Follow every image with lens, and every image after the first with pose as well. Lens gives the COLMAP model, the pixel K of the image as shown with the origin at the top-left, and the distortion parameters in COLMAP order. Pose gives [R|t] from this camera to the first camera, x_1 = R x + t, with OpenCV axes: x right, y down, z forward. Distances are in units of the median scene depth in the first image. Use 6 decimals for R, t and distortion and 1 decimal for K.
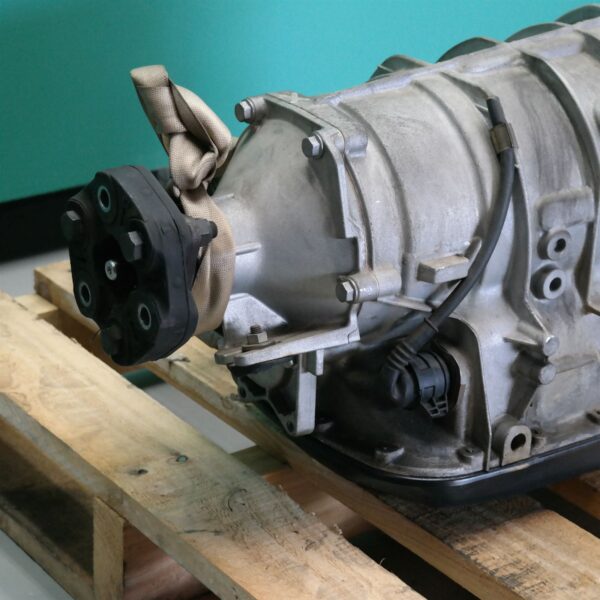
lens RADIAL K [[1736.2, 0, 299.4], [0, 1736.2, 301.4], [0, 0, 1]] dist [0.228788, 0.000000]
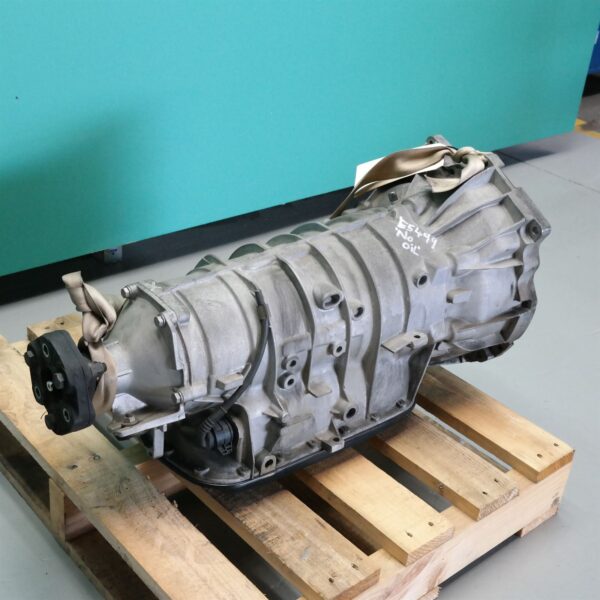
lens RADIAL K [[913.7, 0, 301.0], [0, 913.7, 304.6], [0, 0, 1]] dist [-0.014165, 0.000000]
pose [[0.994909, 0.017350, 0.099277, 0.057770], [-0.026140, 0.995783, 0.087939, -0.186502], [-0.097333, -0.090086, 0.991166, 0.009942]]
